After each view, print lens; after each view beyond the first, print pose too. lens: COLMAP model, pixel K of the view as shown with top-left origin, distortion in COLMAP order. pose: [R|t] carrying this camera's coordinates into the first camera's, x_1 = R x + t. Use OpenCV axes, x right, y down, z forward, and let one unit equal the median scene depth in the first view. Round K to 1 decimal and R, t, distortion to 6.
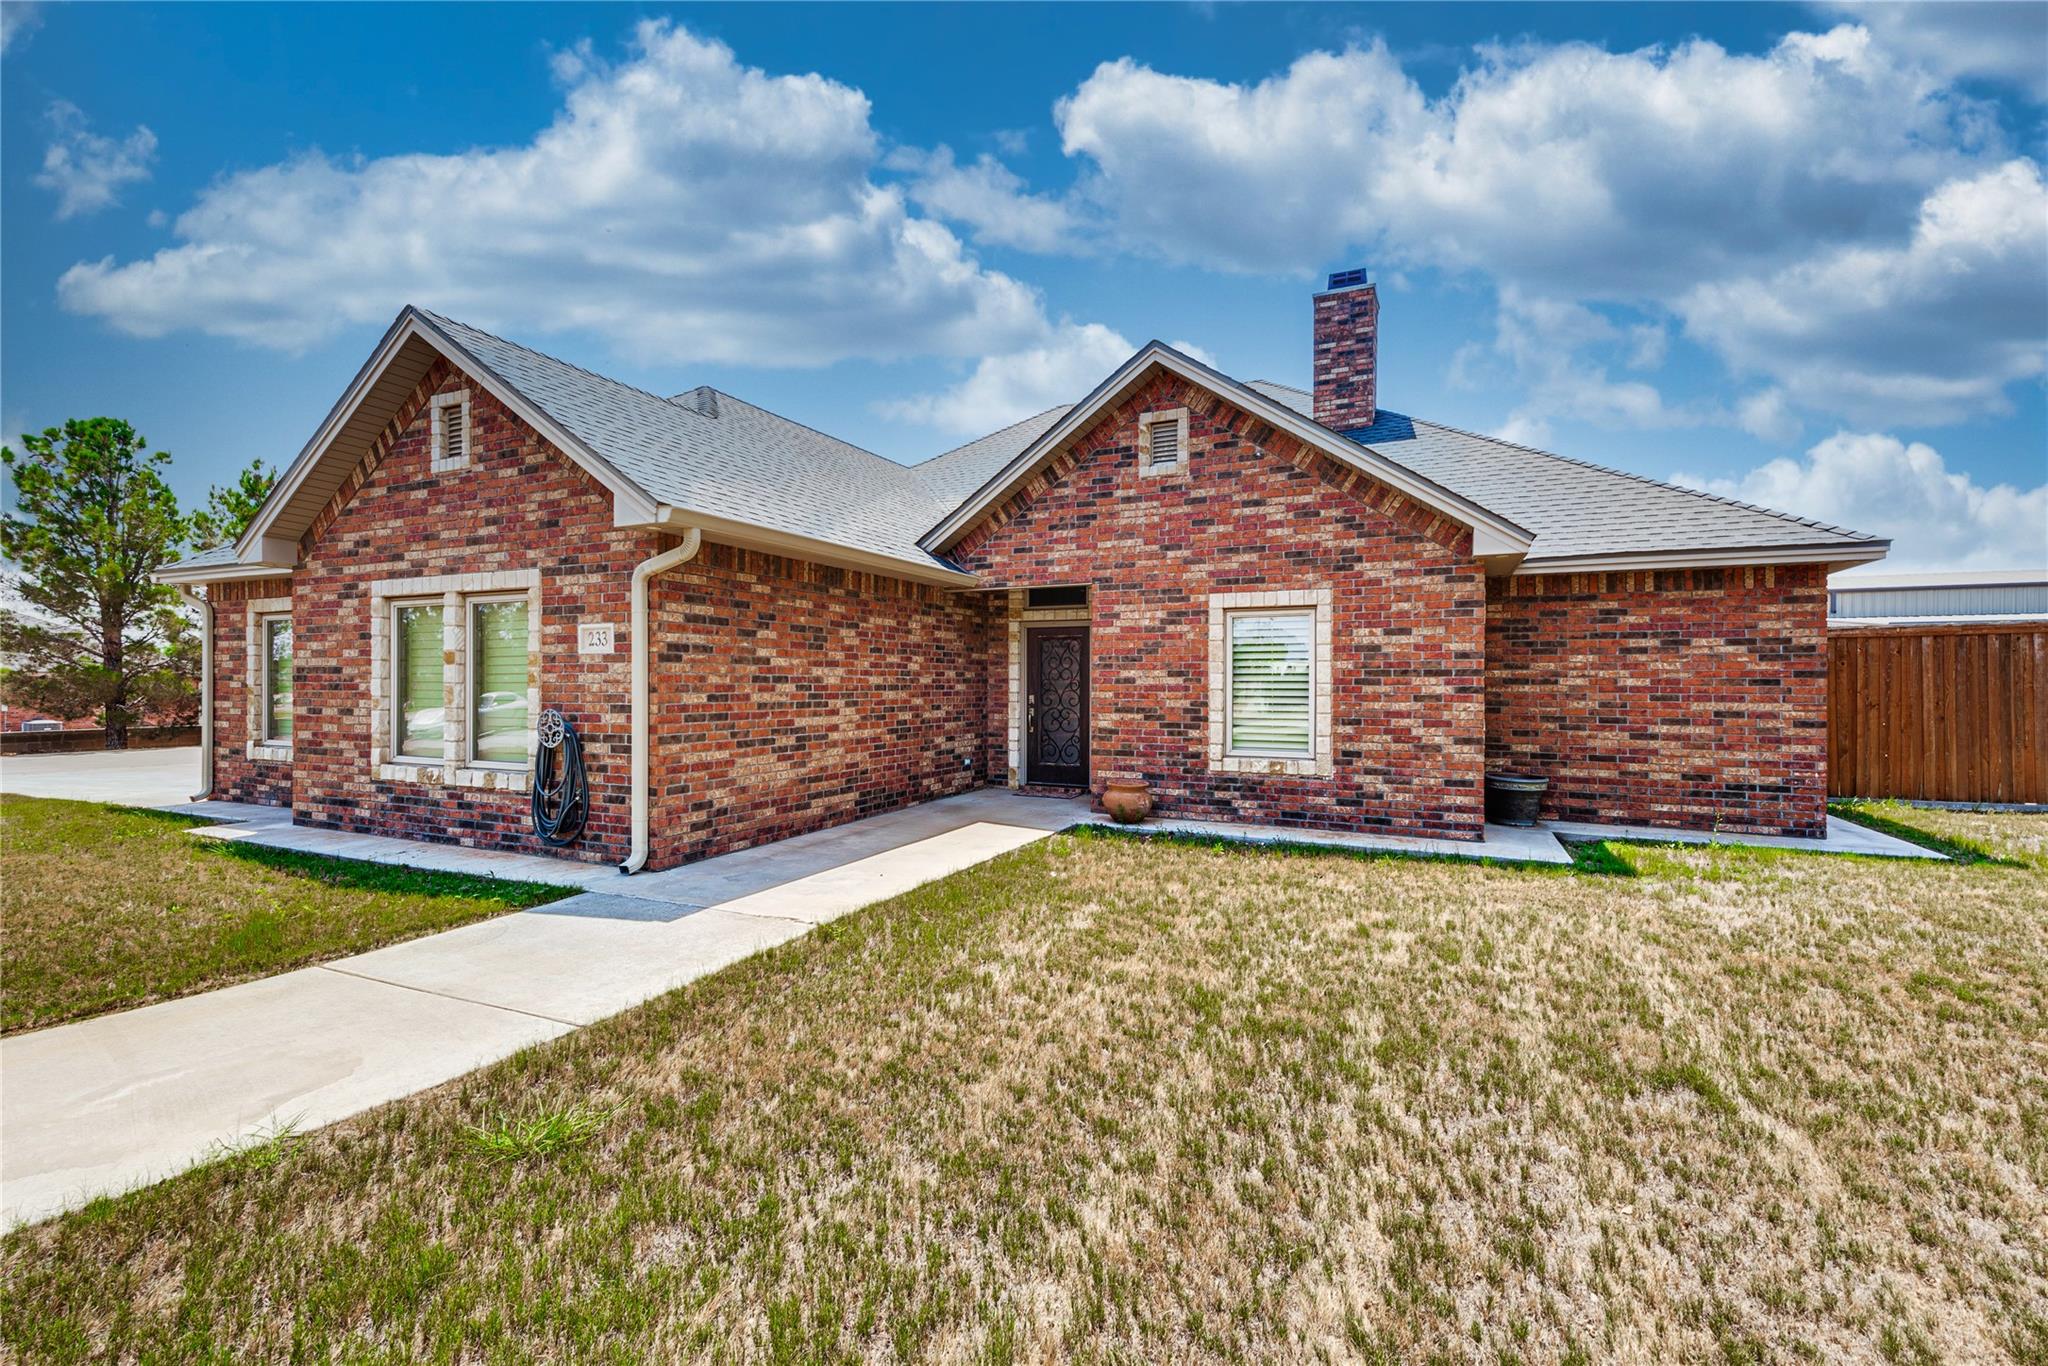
lens RADIAL K [[848.8, 0, 1028.7], [0, 848.8, 685.6], [0, 0, 1]] dist [0.019091, -0.000767]
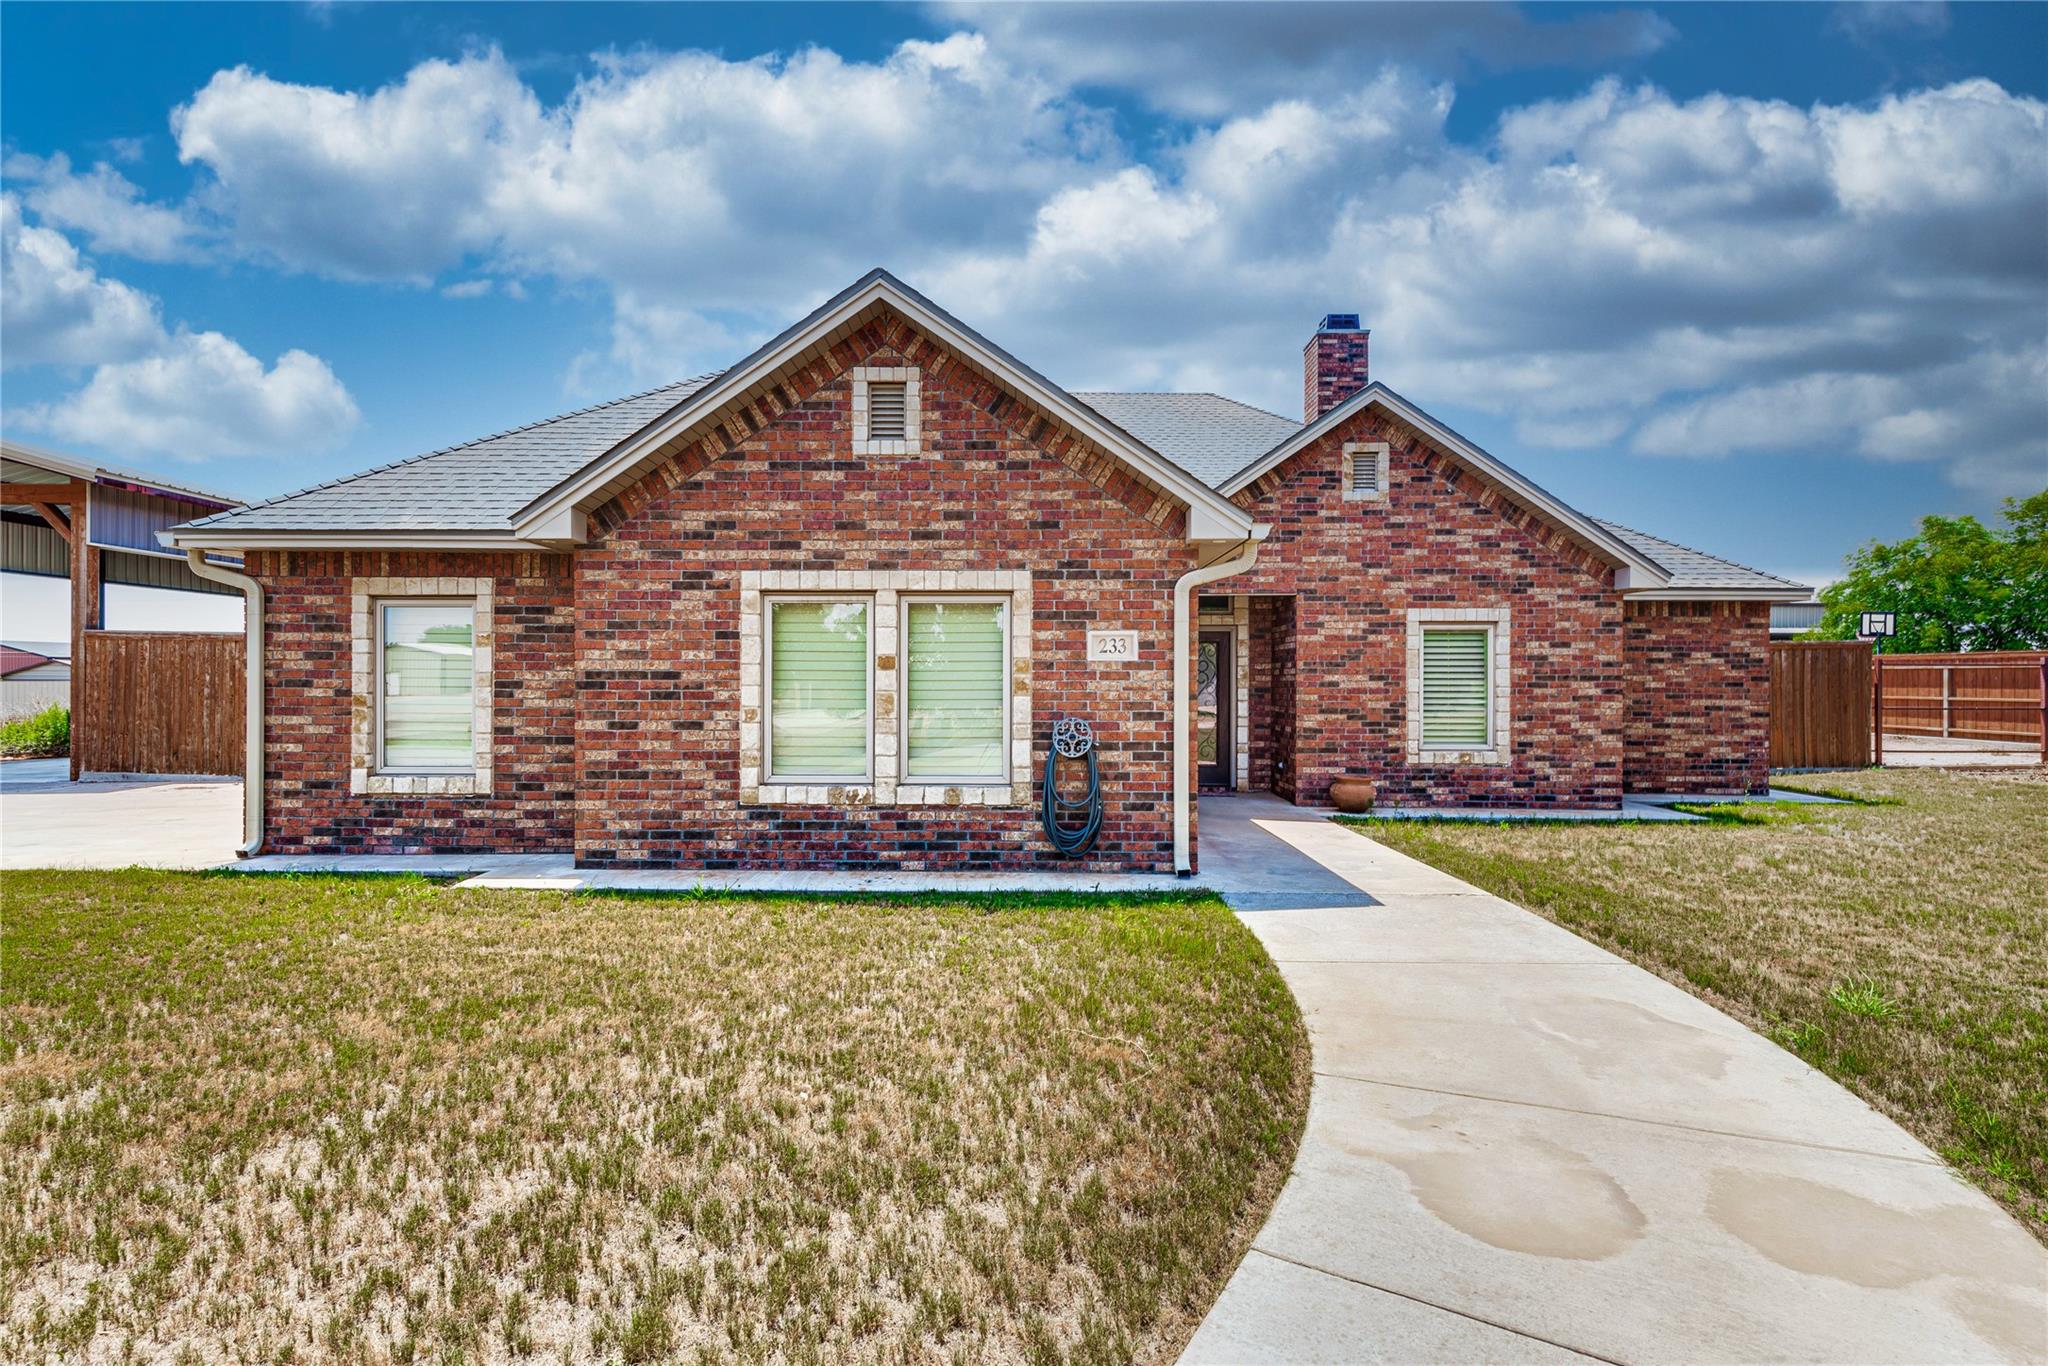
lens RADIAL K [[966.8, 0, 1022.7], [0, 966.8, 684.7], [0, 0, 1]] dist [0.023023, -0.001451]
pose [[0.917107, -0.002874, 0.398631, -0.833288], [0.002325, 0.999996, 0.001861, -0.009496], [-0.398635, -0.000780, 0.917109, 0.010562]]
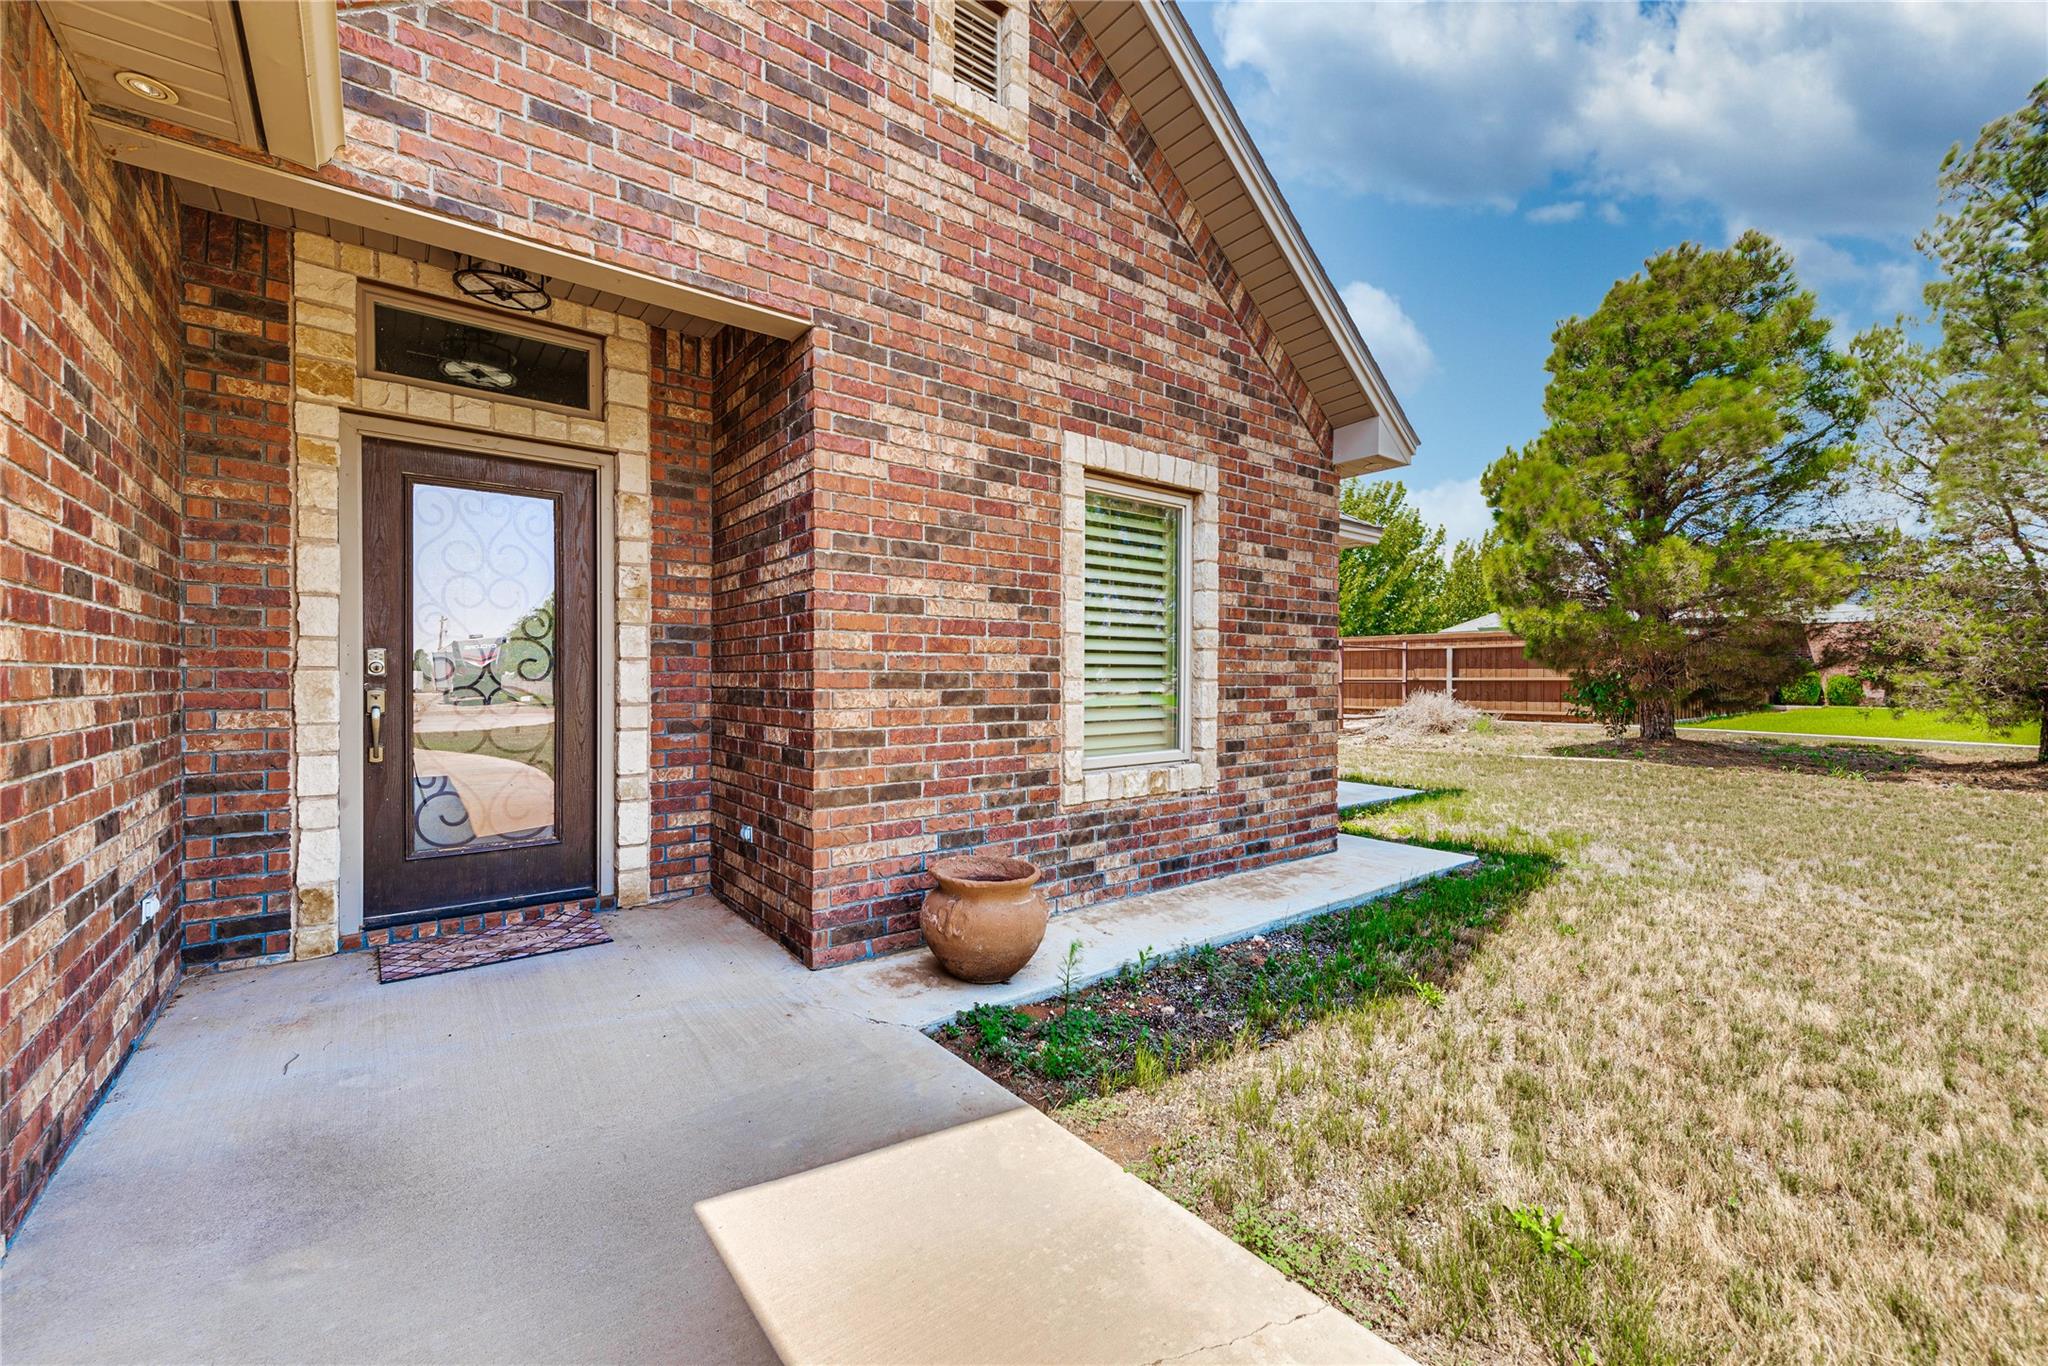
lens RADIAL K [[802.9, 0, 994.1], [0, 802.9, 682.4], [0, 0, 1]] dist [0.014256, -0.000277]
pose [[0.477717, -0.009026, 0.878467, -0.209956], [0.001337, 0.999954, 0.009547, 0.029014], [-0.878513, -0.003386, 0.477707, 0.875209]]
